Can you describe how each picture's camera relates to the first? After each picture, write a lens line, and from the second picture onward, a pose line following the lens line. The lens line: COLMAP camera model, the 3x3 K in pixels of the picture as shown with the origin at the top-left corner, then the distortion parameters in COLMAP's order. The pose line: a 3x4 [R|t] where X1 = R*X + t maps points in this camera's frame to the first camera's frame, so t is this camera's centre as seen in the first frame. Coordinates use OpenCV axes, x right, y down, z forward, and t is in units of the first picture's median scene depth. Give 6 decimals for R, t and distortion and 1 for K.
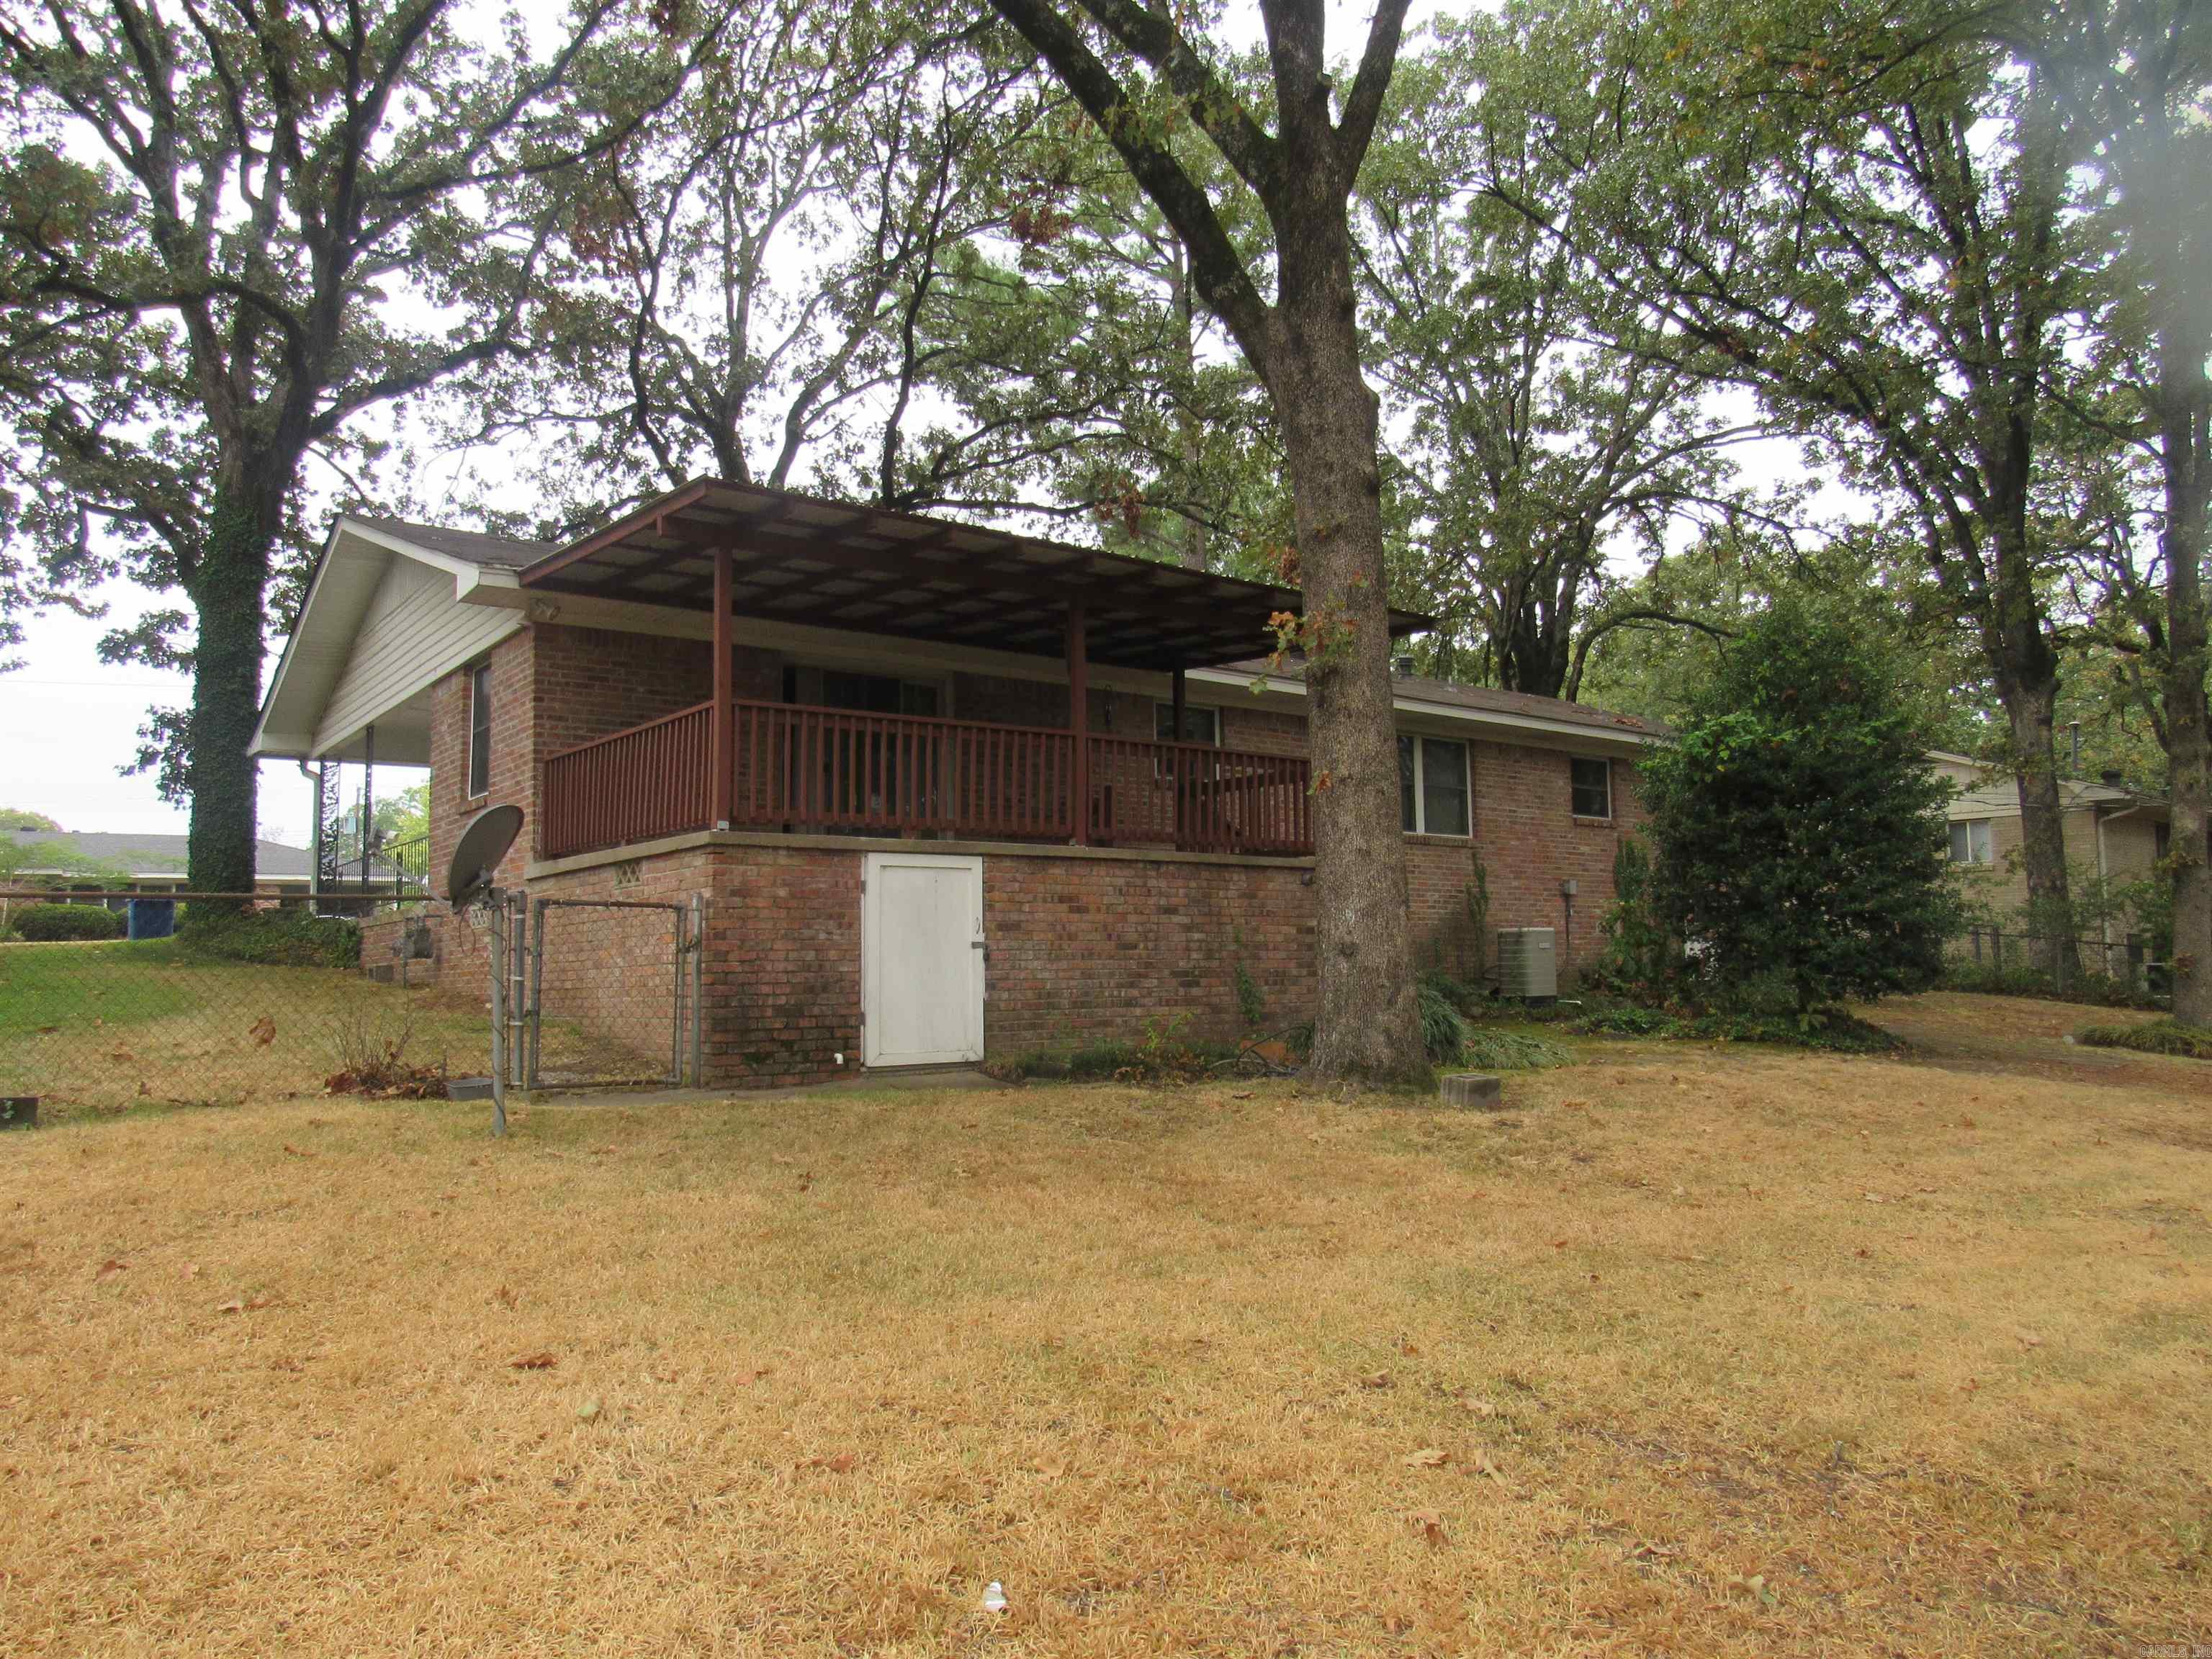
lens RADIAL K [[1588.6, 0, 1106.0], [0, 1588.6, 829.5], [0, 0, 1]] dist [-0.023151, 0.003193]
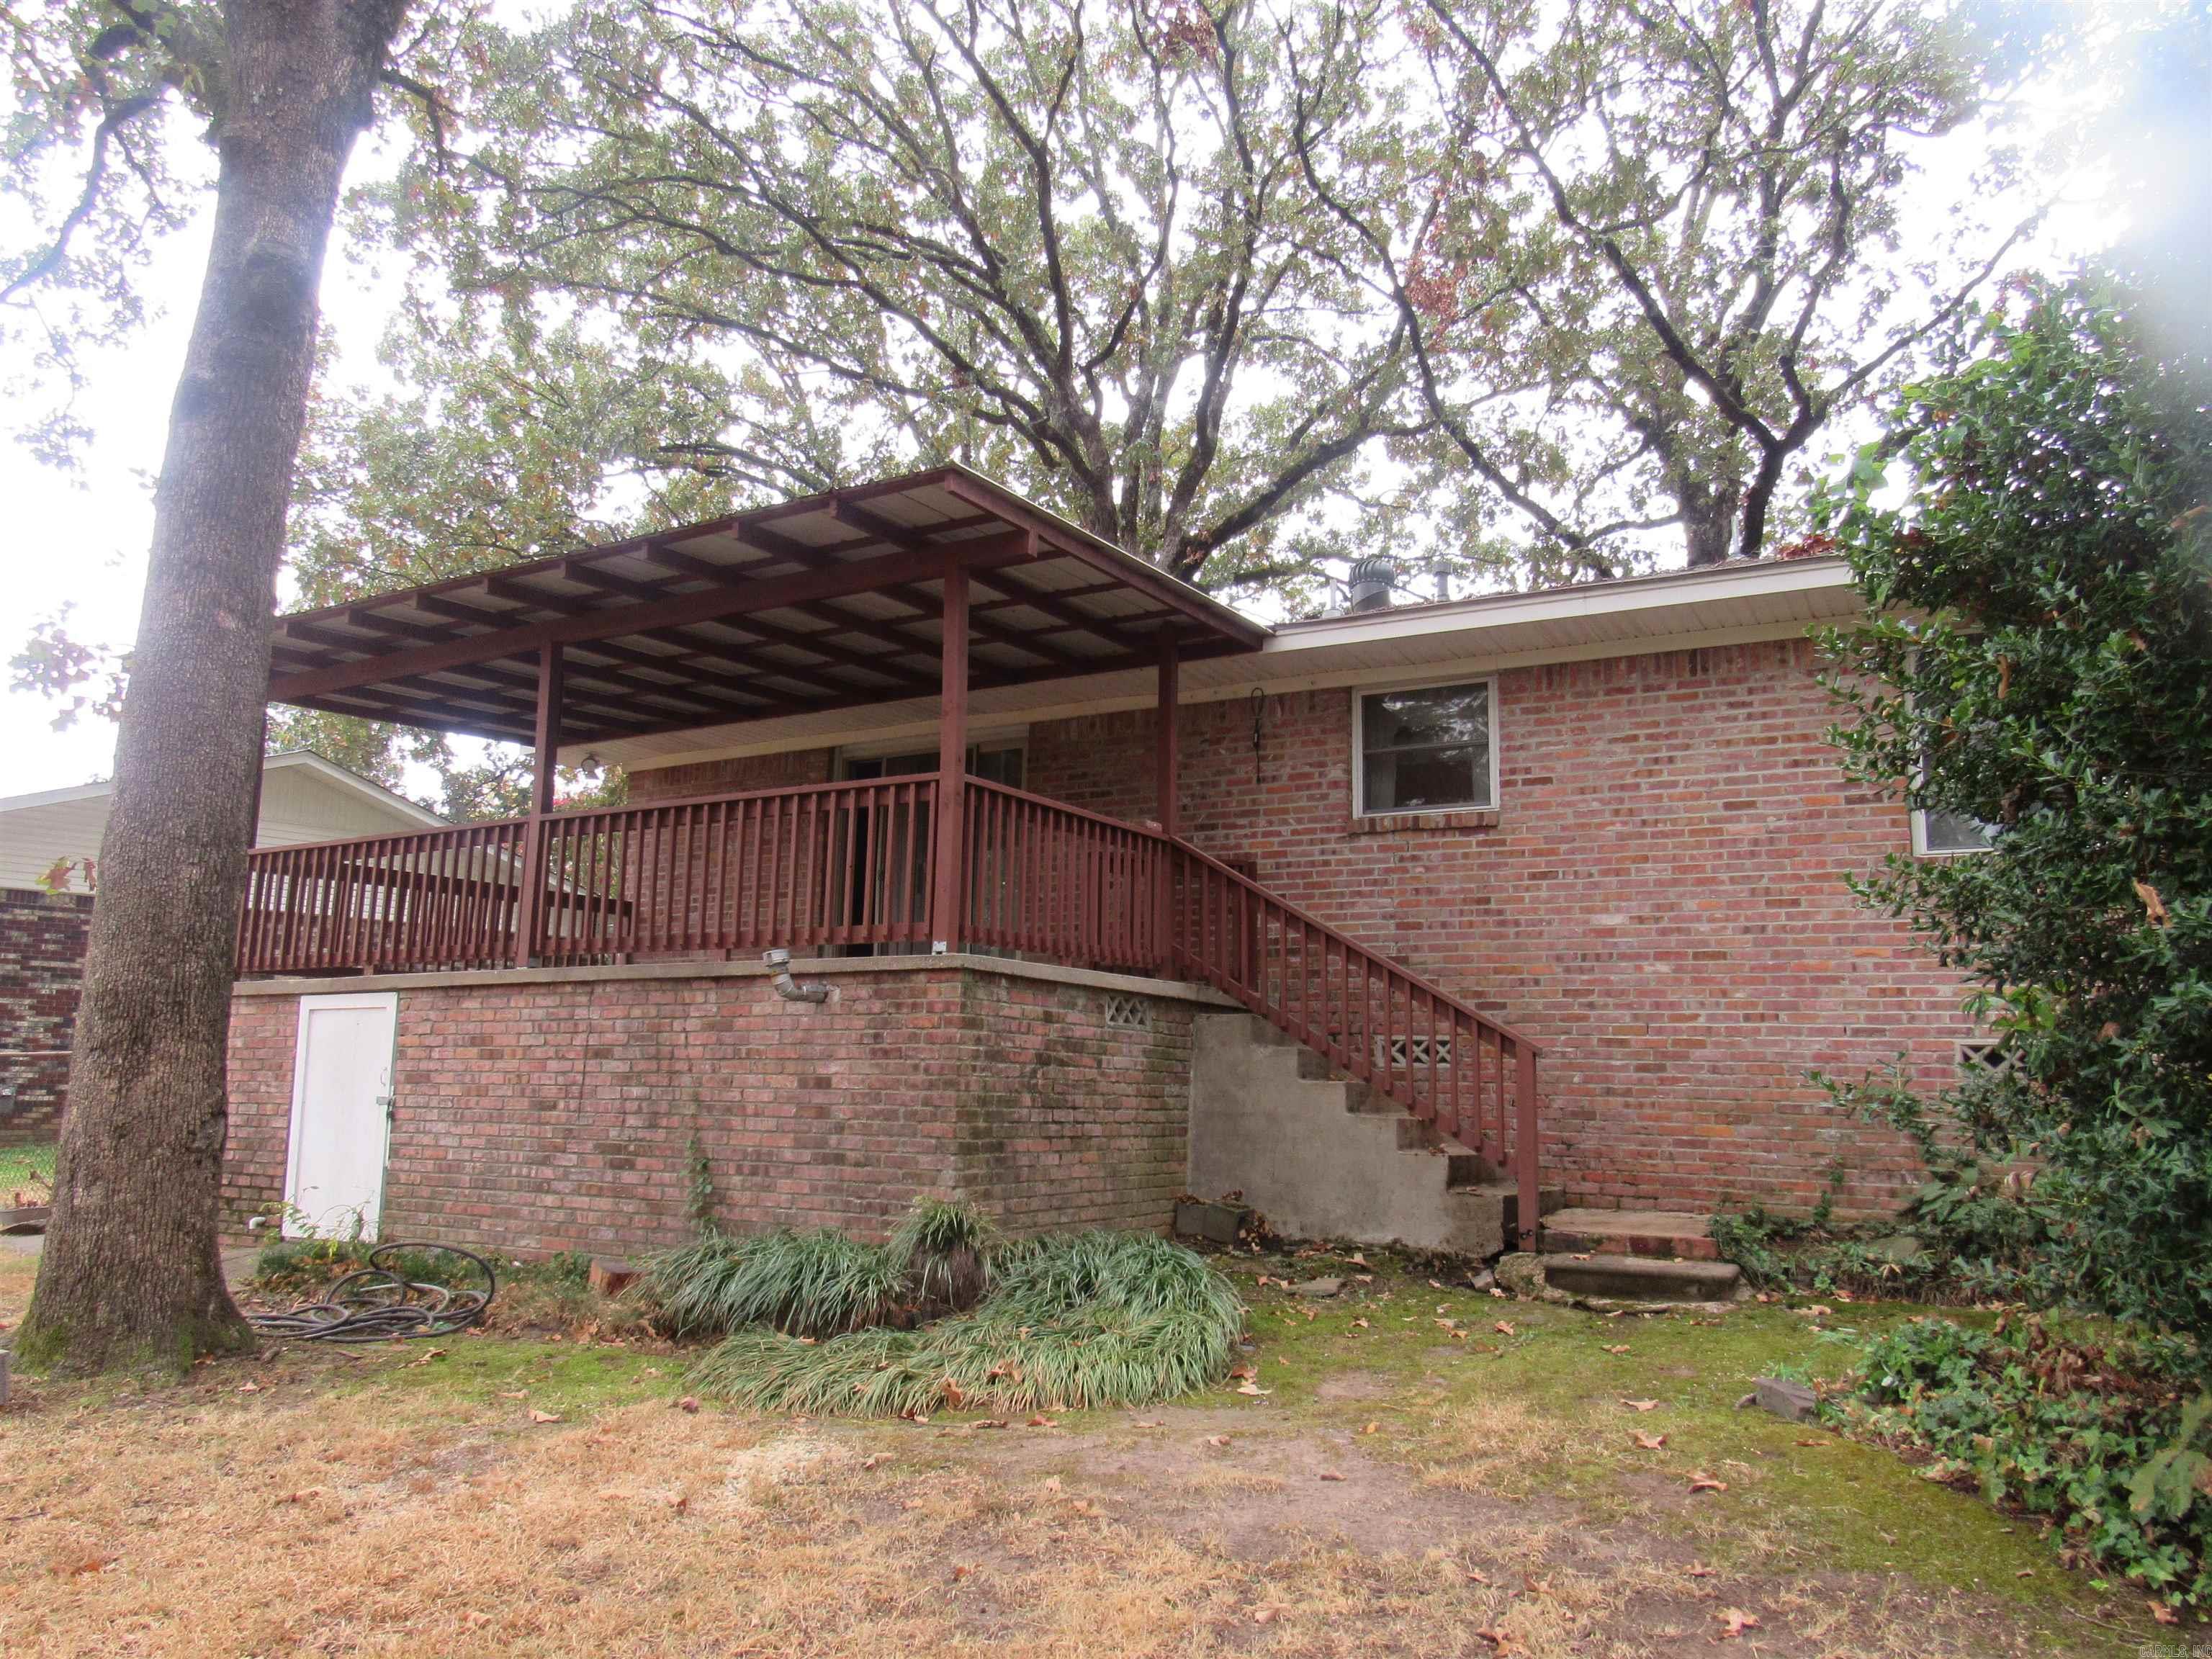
lens RADIAL K [[1588.6, 0, 1106.0], [0, 1588.6, 829.5], [0, 0, 1]] dist [-0.023151, 0.003193]
pose [[0.385742, -0.144187, -0.911270, 0.746583], [0.062184, 0.989530, -0.130247, 0.057555], [0.920509, -0.006424, 0.390669, 0.926843]]
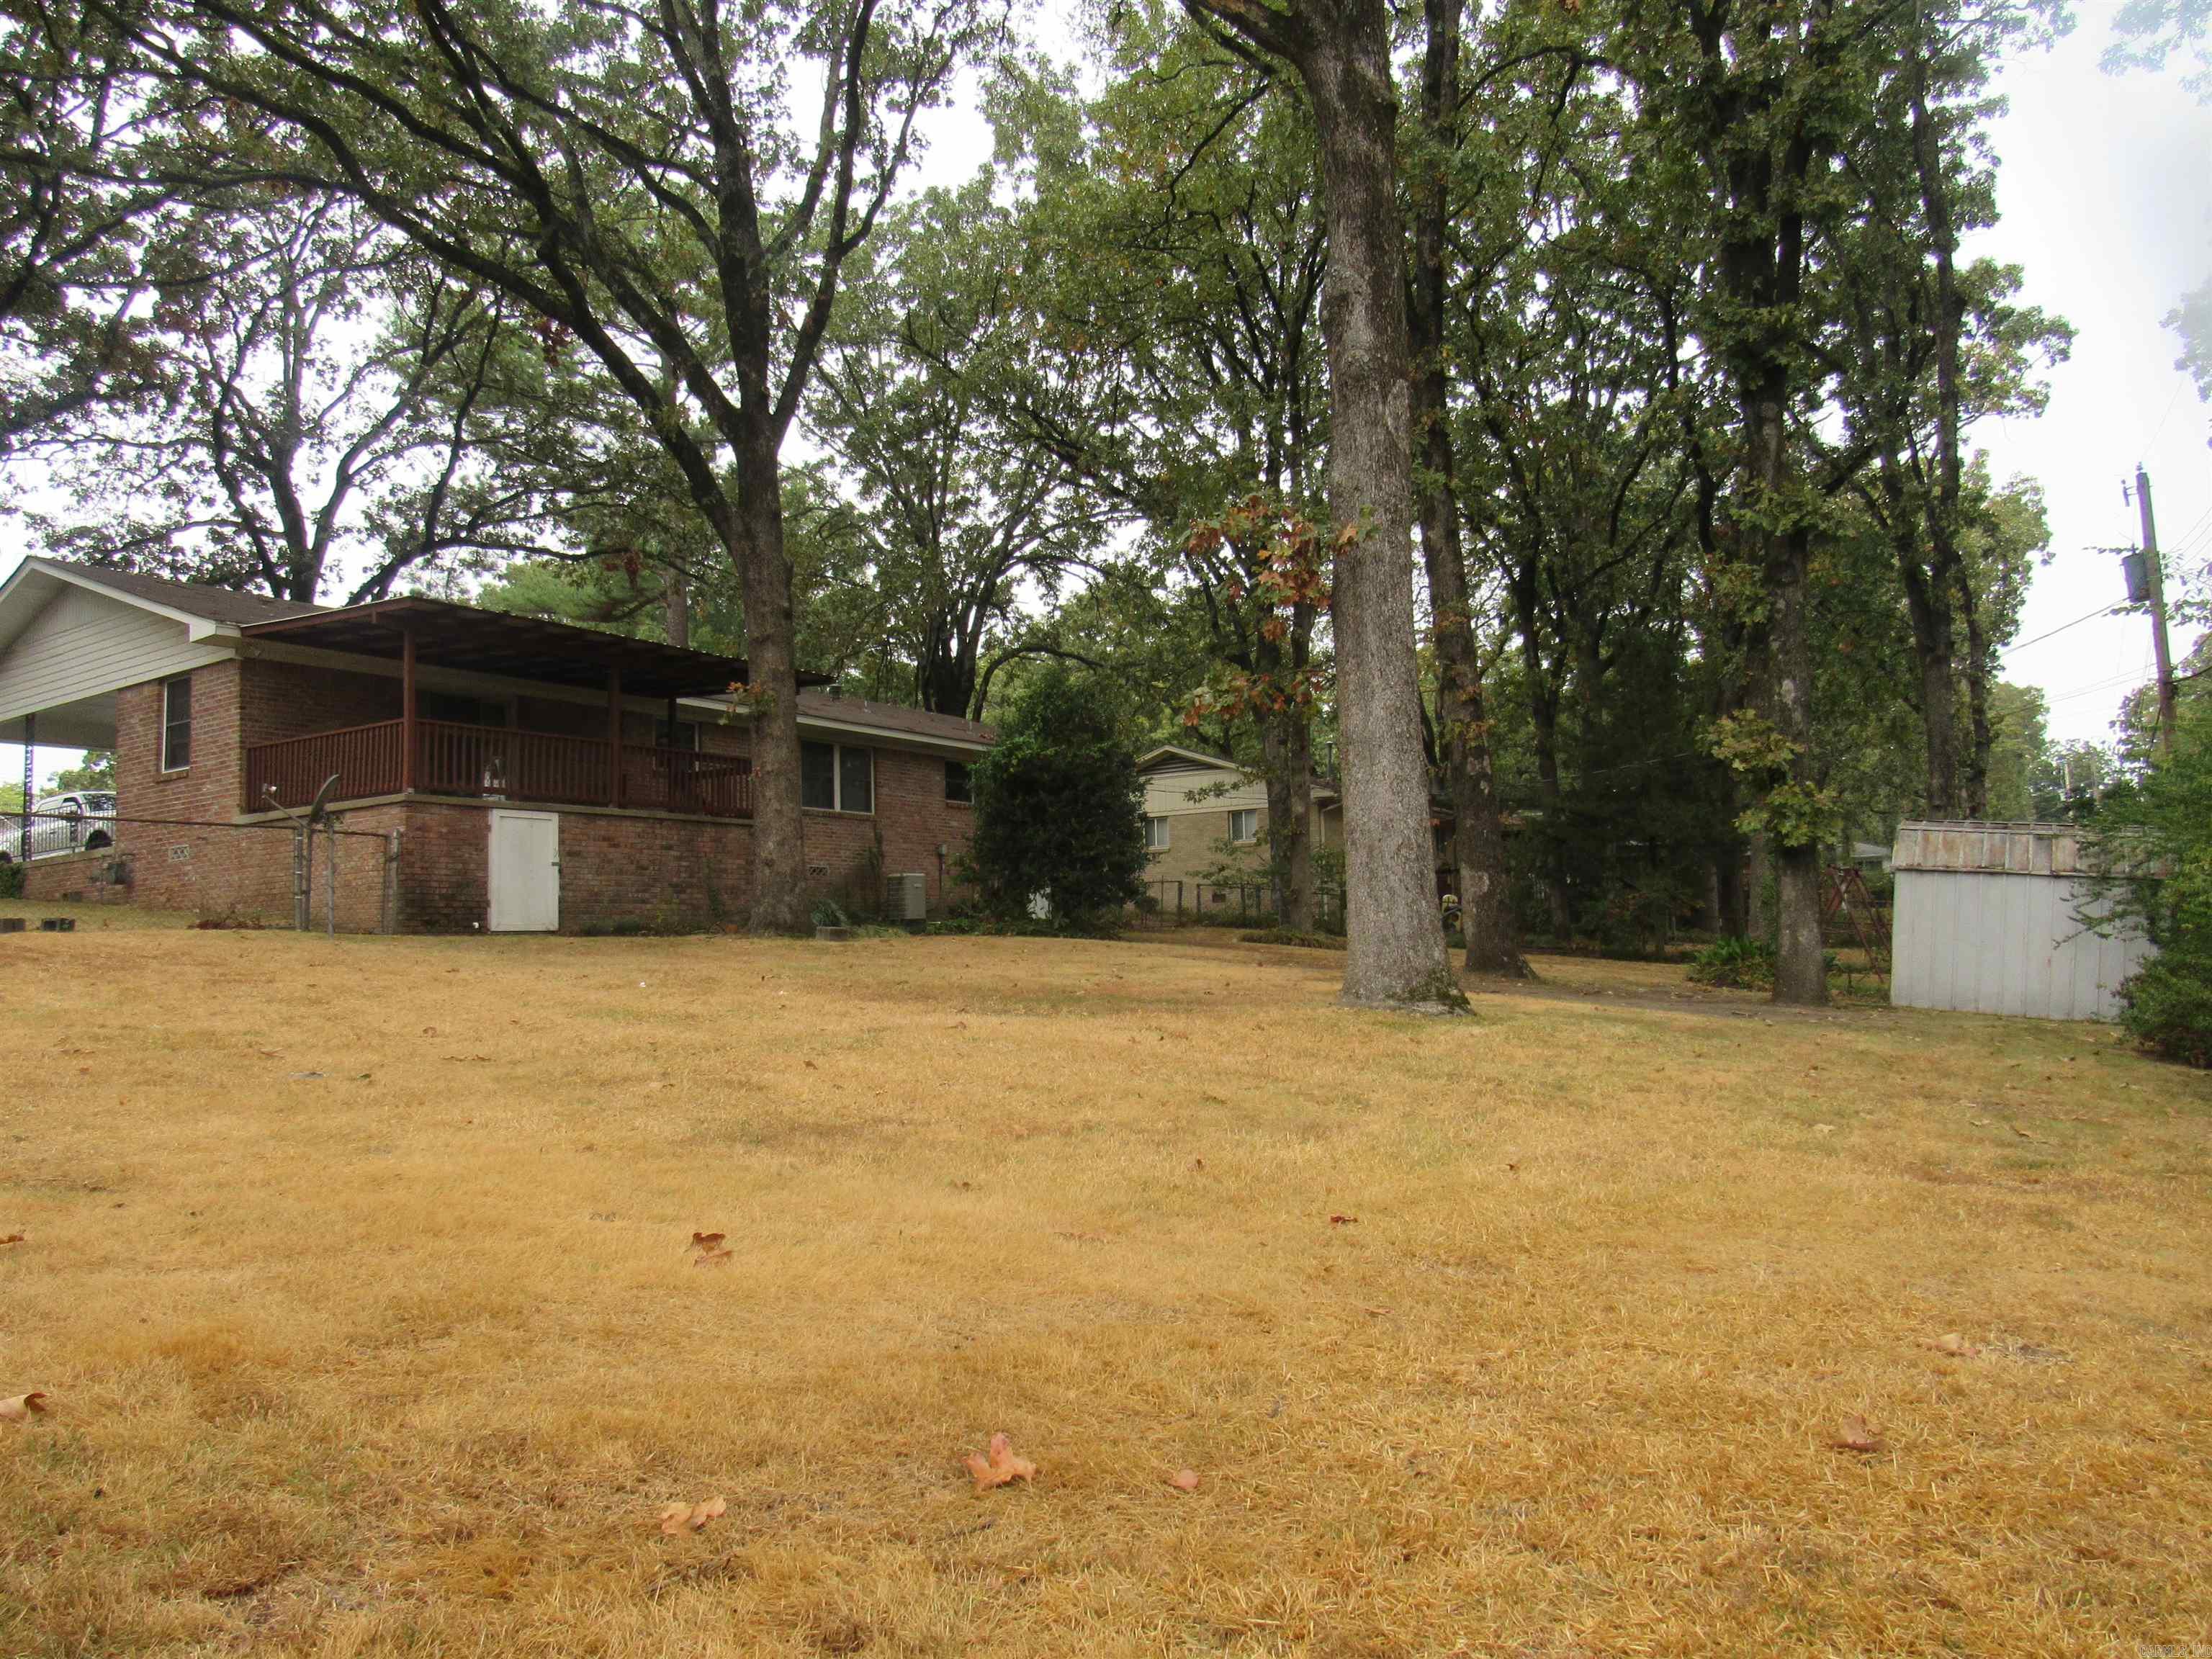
lens RADIAL K [[1588.6, 0, 1106.0], [0, 1588.6, 829.5], [0, 0, 1]] dist [-0.023151, 0.003193]
pose [[0.946739, 0.012169, 0.321771, -0.061969], [-0.013528, 0.999907, 0.001989, 0.021701], [-0.321716, -0.006236, 0.946816, -0.743301]]
